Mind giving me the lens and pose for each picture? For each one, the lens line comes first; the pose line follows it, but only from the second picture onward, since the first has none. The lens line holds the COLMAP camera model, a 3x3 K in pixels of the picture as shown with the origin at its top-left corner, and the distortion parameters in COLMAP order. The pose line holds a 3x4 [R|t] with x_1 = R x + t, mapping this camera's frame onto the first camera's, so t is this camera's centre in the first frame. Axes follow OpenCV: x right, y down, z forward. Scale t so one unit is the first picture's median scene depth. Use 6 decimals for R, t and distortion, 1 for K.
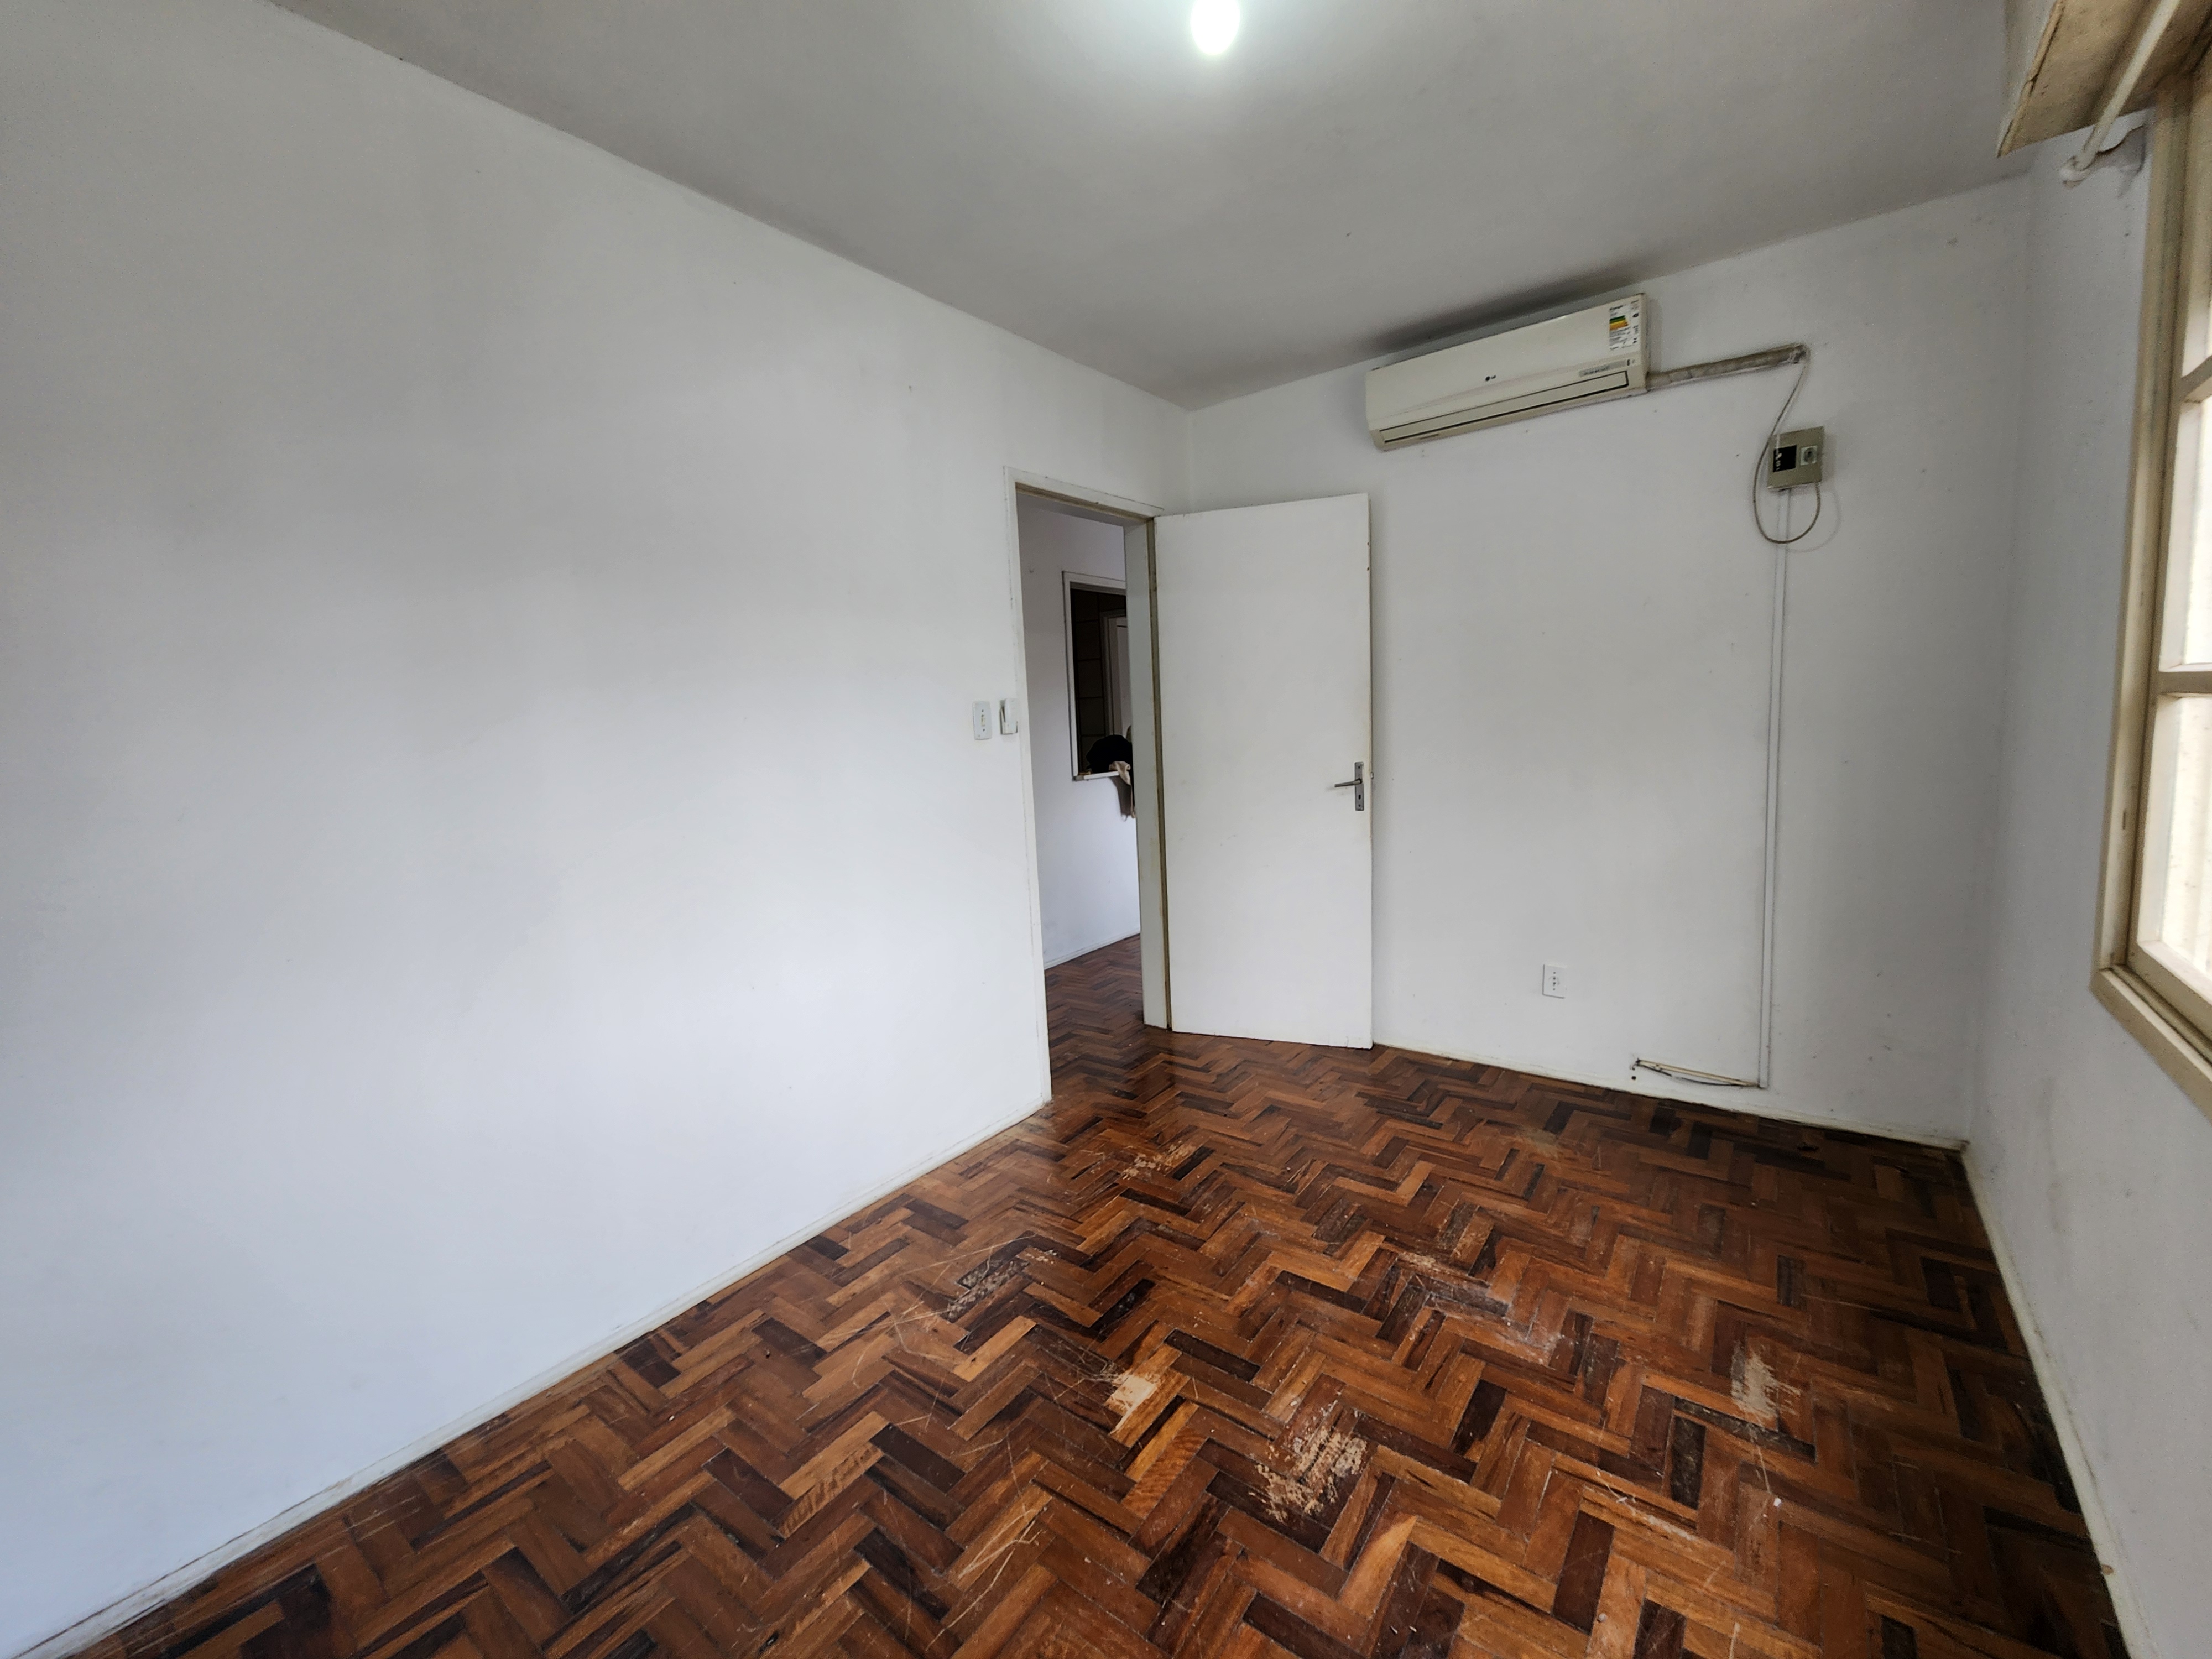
lens RADIAL K [[899.3, 0, 1108.2], [0, 899.3, 818.9], [0, 0, 1]] dist [0.005338, -0.003700]
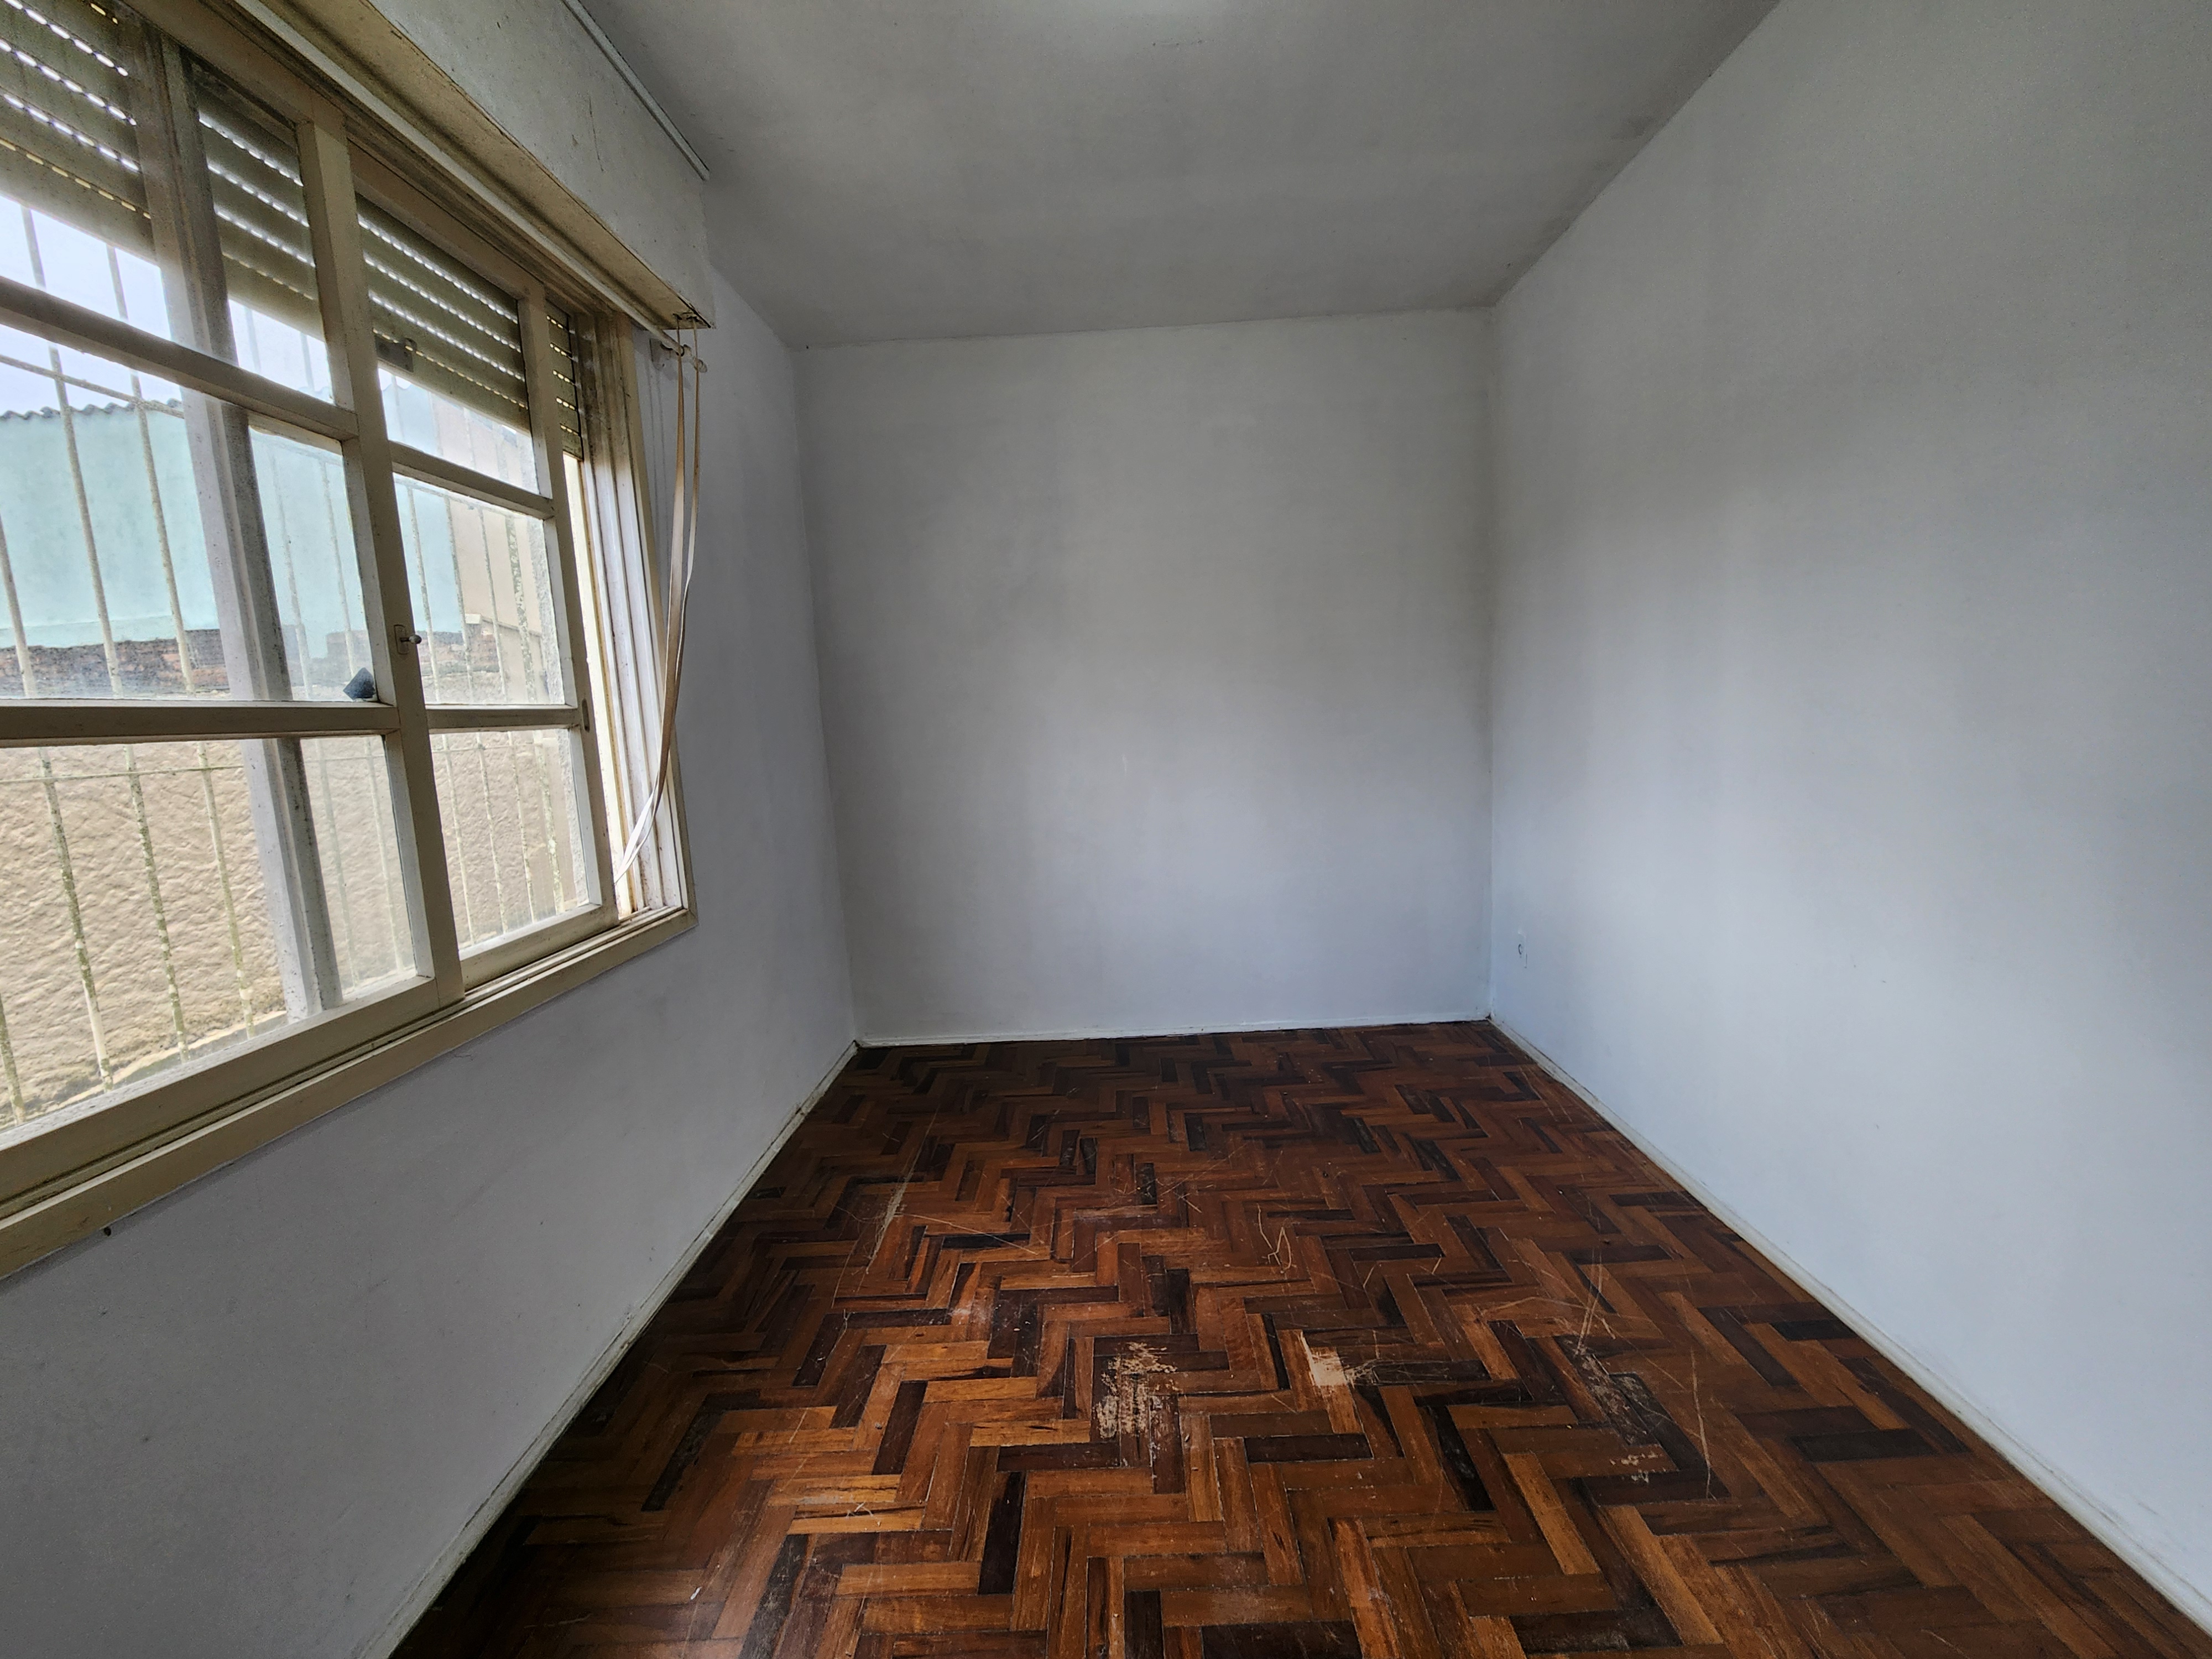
lens RADIAL K [[899.3, 0, 1108.2], [0, 899.3, 818.9], [0, 0, 1]] dist [0.005338, -0.003700]
pose [[-0.798251, 0.163251, -0.579780, 0.682079], [0.022162, 0.969878, 0.242580, -0.169618], [0.601917, 0.180790, -0.777824, 1.524267]]
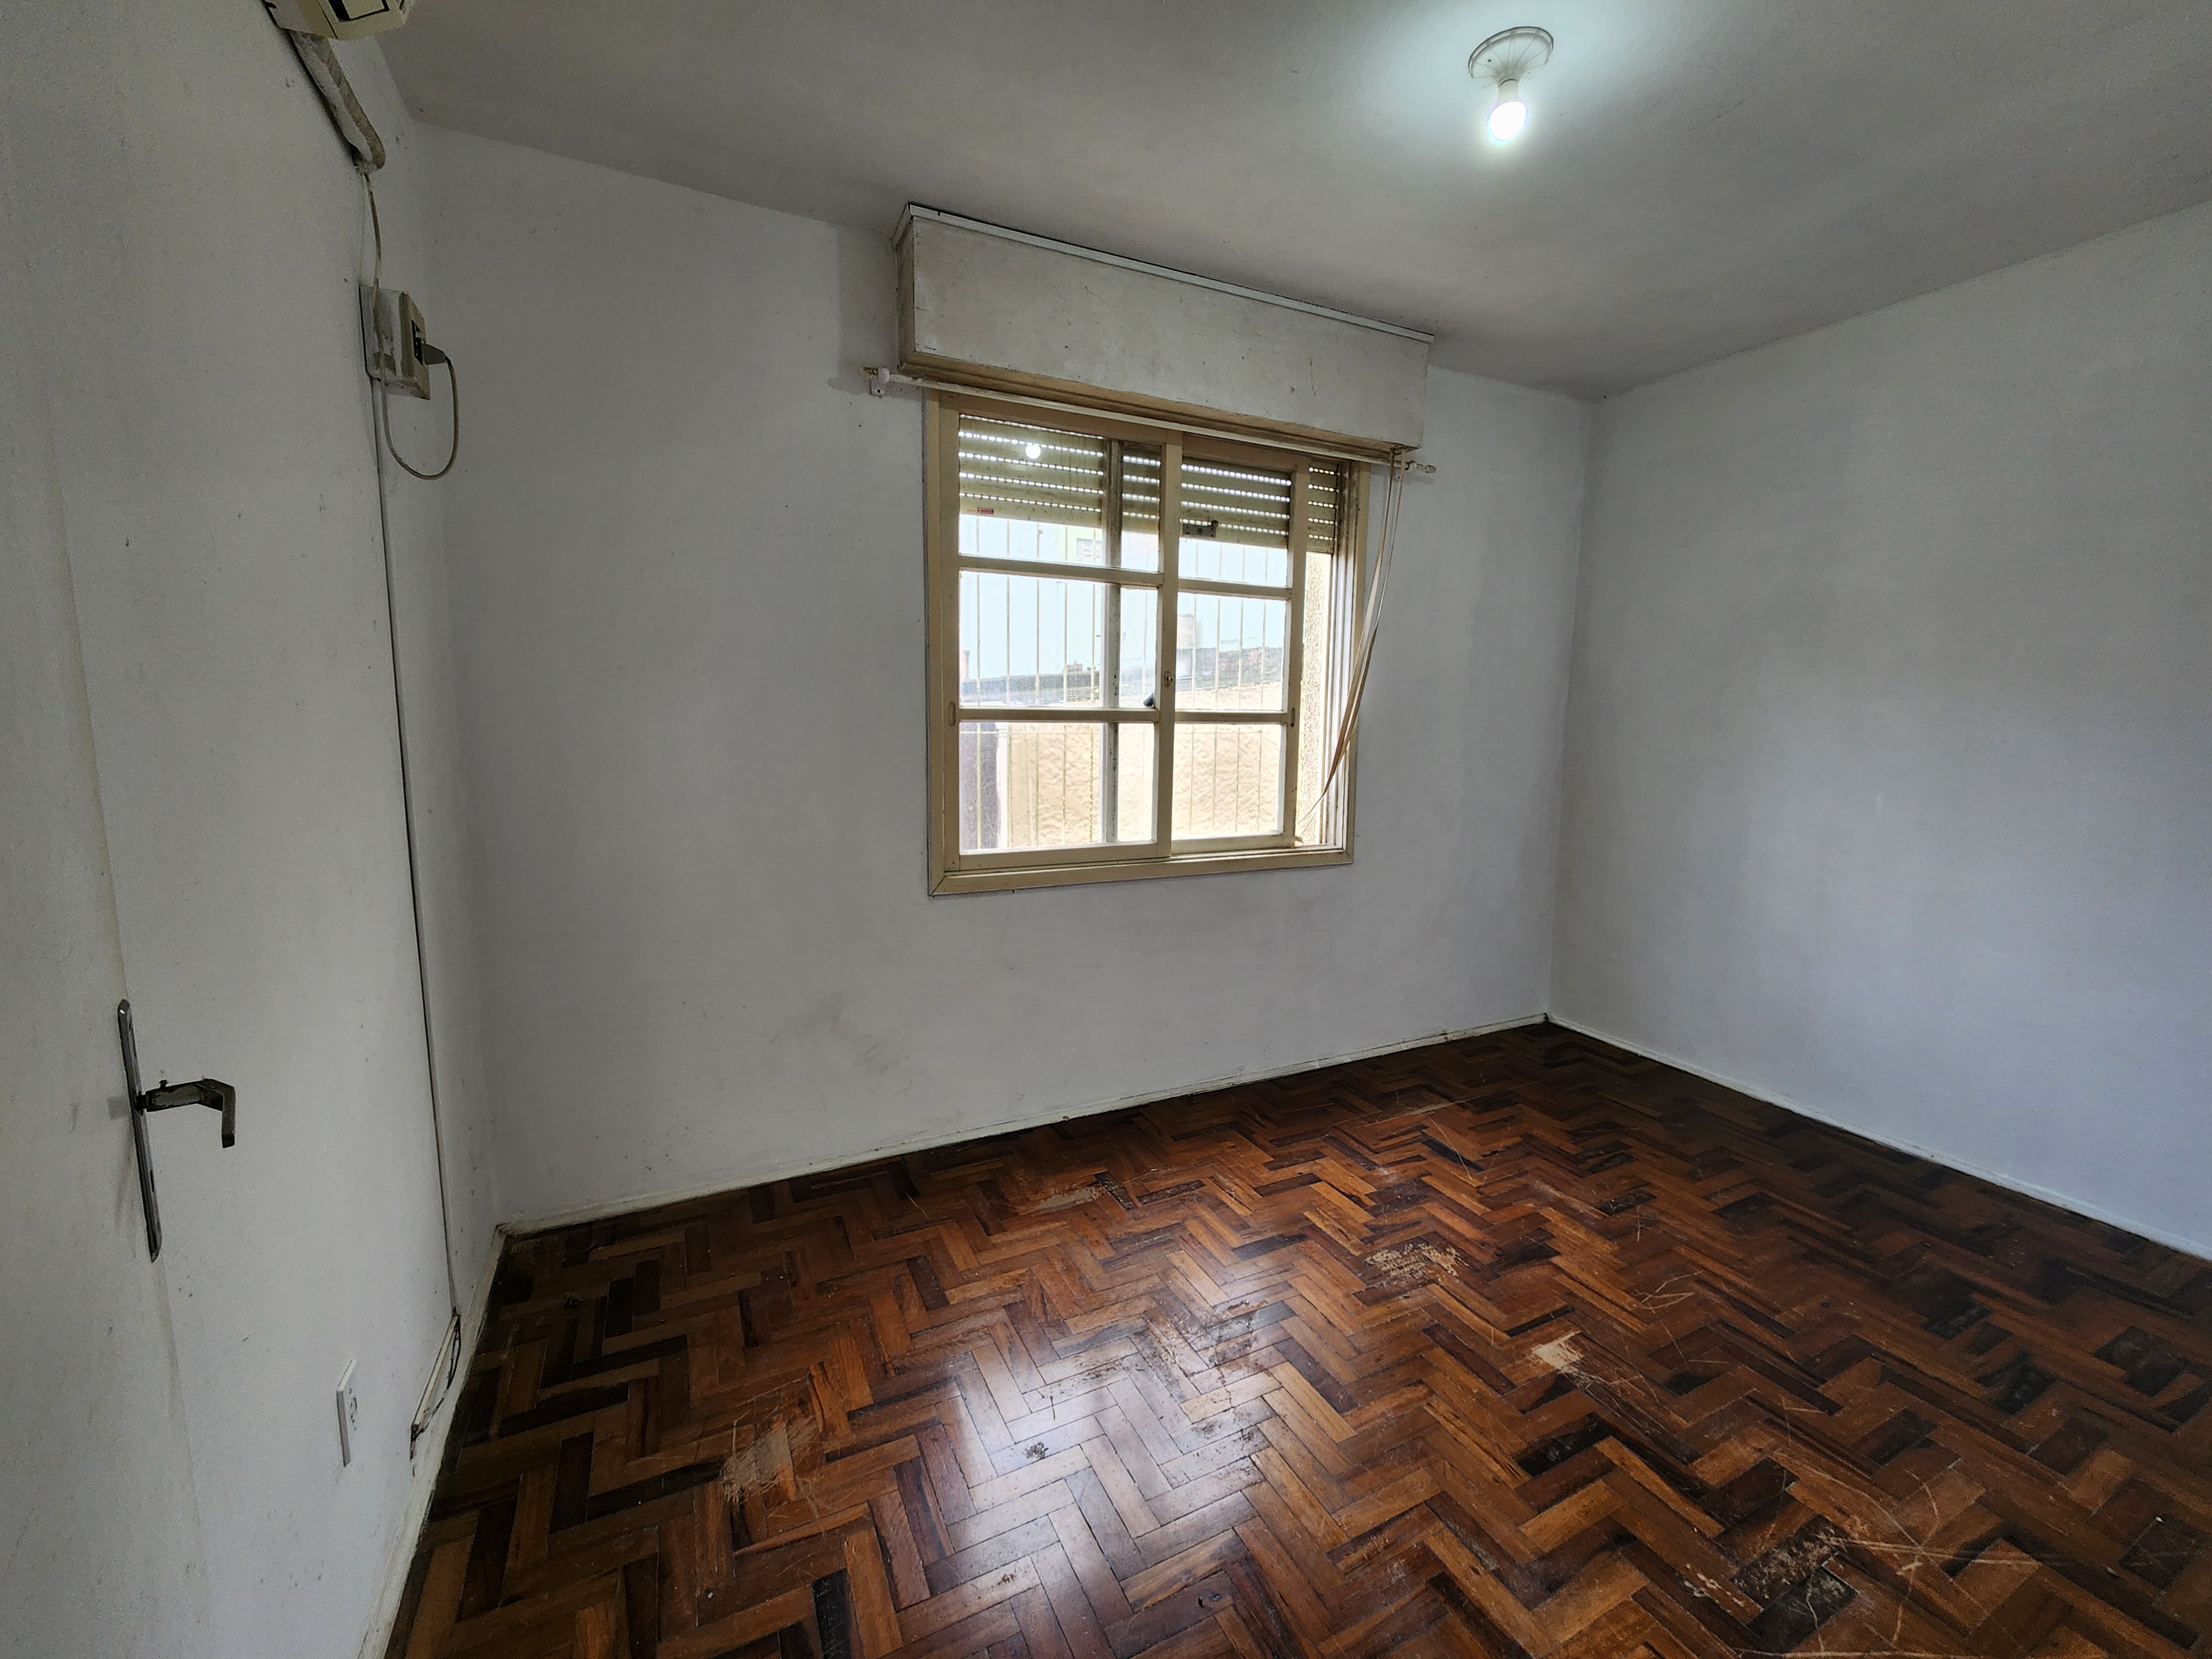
lens RADIAL K [[899.3, 0, 1108.2], [0, 899.3, 818.9], [0, 0, 1]] dist [0.005338, -0.003700]
pose [[-0.893311, -0.016990, 0.449119, 0.033614], [0.081776, 0.976460, 0.199594, -0.232260], [-0.441938, 0.215027, -0.870893, 2.051345]]
